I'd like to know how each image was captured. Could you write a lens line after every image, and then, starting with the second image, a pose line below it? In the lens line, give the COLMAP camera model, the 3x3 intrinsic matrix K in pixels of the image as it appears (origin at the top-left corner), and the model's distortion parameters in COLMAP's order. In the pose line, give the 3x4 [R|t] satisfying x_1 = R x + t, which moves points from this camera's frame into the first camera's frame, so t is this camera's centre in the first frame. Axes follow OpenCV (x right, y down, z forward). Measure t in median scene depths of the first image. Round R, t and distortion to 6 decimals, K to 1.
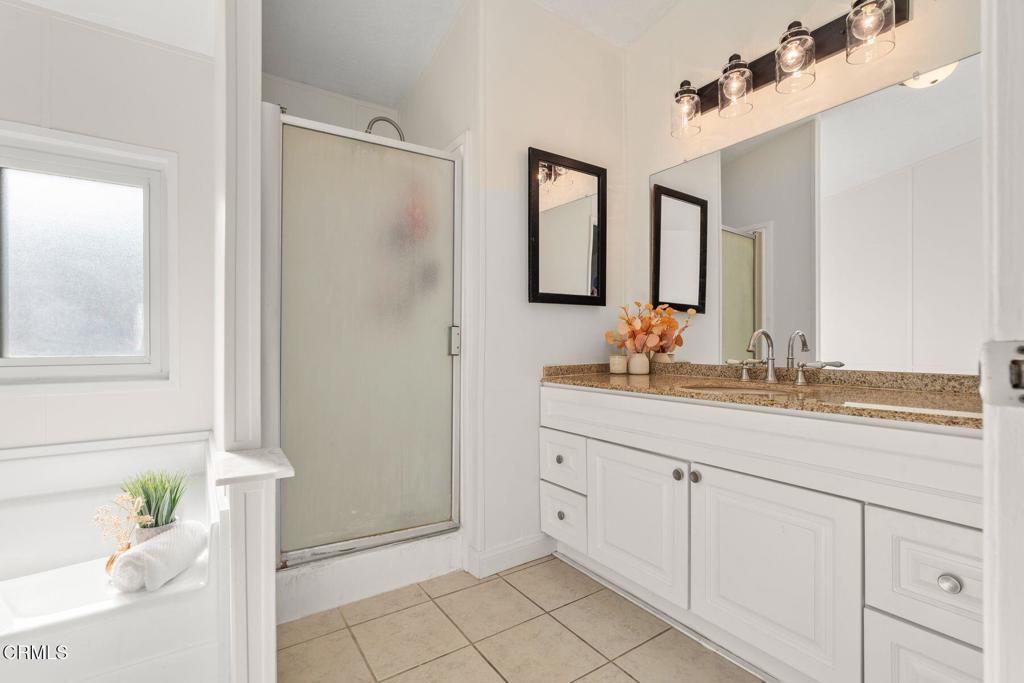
lens RADIAL K [[462.7, 0, 510.8], [0, 462.7, 344.5], [0, 0, 1]] dist [-0.000465, 0.000608]
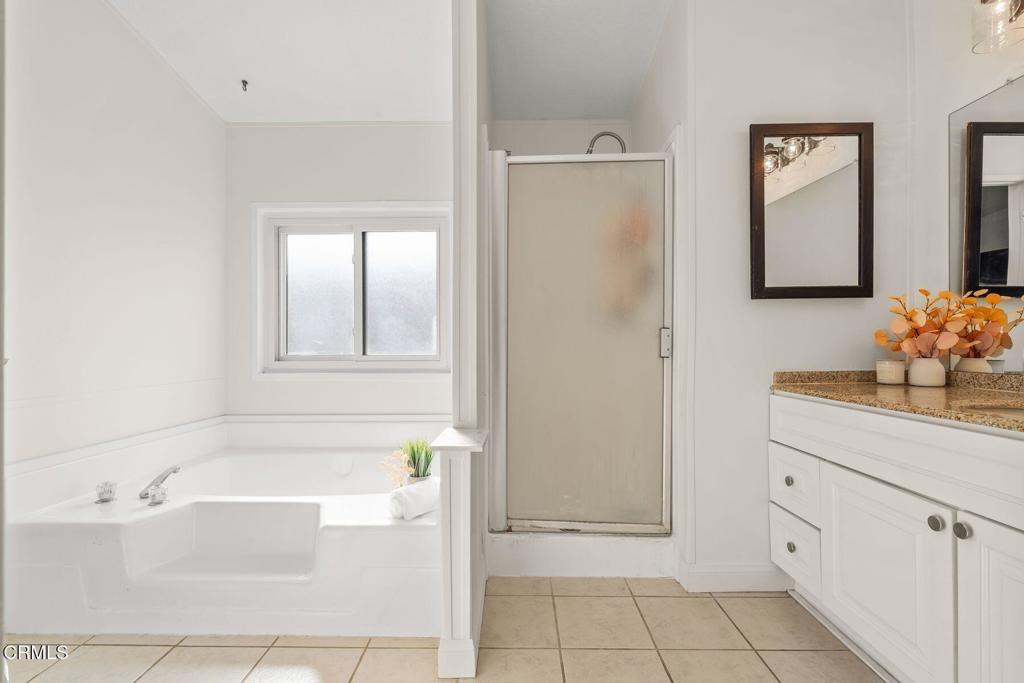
lens RADIAL K [[462.7, 0, 510.8], [0, 462.7, 344.5], [0, 0, 1]] dist [-0.000465, 0.000608]
pose [[0.822496, -0.002610, -0.568765, 0.167524], [0.000783, 0.999994, -0.003456, -0.000934], [0.568770, 0.002398, 0.822493, 0.006026]]
